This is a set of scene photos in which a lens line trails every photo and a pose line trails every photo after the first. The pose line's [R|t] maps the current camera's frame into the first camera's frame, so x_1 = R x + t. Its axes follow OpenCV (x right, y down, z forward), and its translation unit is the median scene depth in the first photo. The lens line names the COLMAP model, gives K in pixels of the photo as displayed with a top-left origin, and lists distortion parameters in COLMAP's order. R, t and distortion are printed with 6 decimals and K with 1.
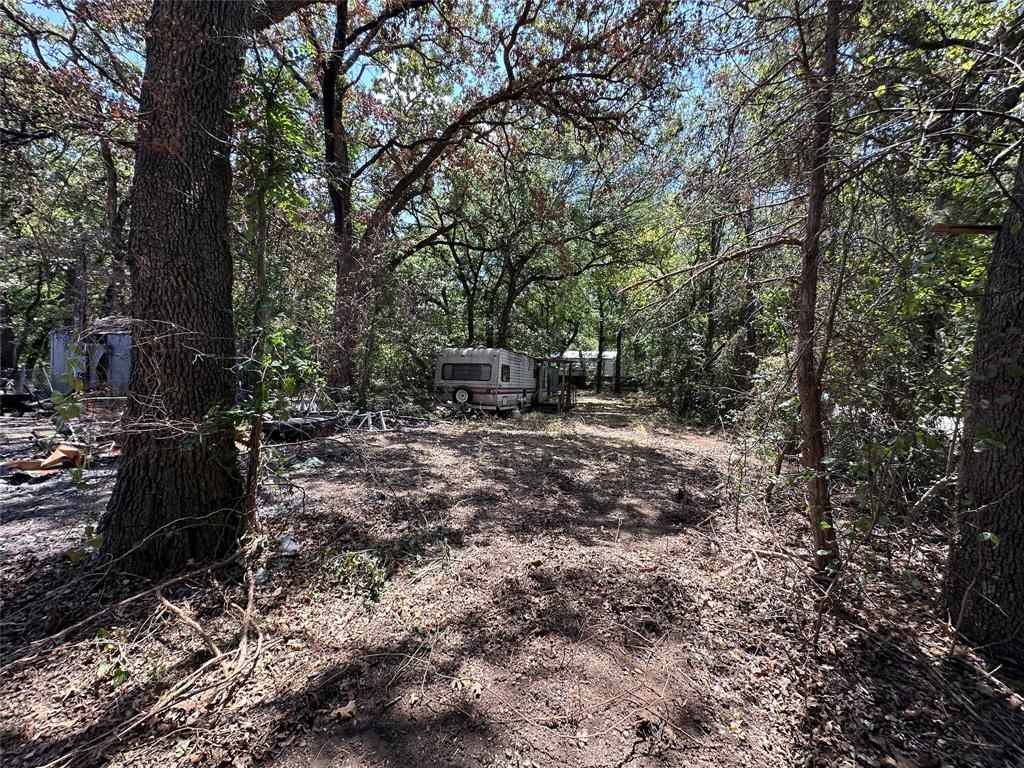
lens RADIAL K [[410.7, 0, 510.6], [0, 410.7, 383.6], [0, 0, 1]] dist [-0.002234, 0.000701]
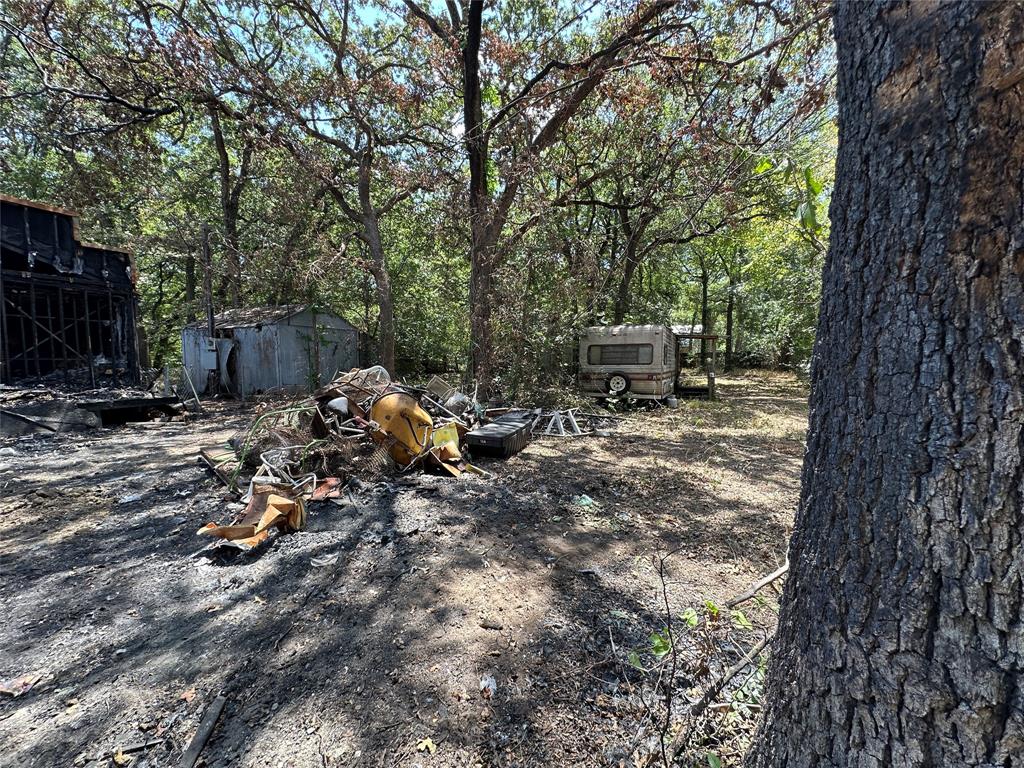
lens RADIAL K [[410.7, 0, 510.6], [0, 410.7, 383.6], [0, 0, 1]] dist [-0.002234, 0.000701]
pose [[0.989164, -0.025036, -0.144664, -0.212480], [0.031883, 0.998469, 0.045211, -0.014252], [0.143311, -0.049333, 0.988447, 0.143844]]
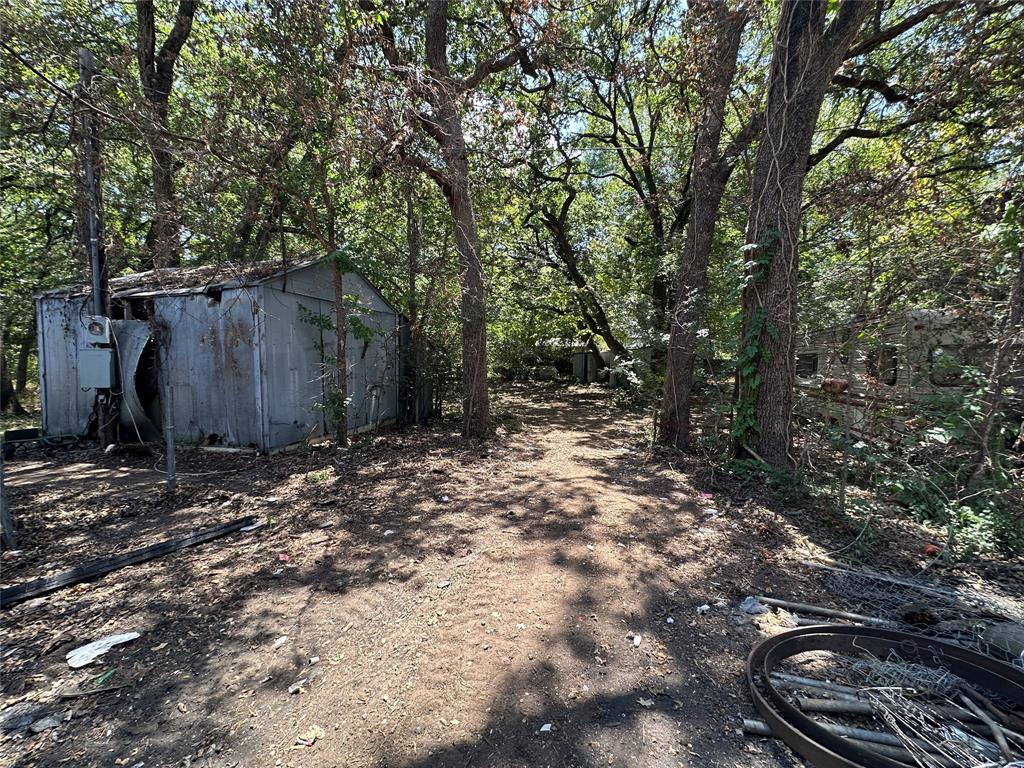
lens RADIAL K [[410.7, 0, 510.6], [0, 410.7, 383.6], [0, 0, 1]] dist [-0.002234, 0.000701]
pose [[0.998278, -0.021735, -0.054489, -0.590628], [0.023880, 0.998952, 0.039035, -0.037282], [0.053584, -0.040269, 0.997751, 0.589330]]
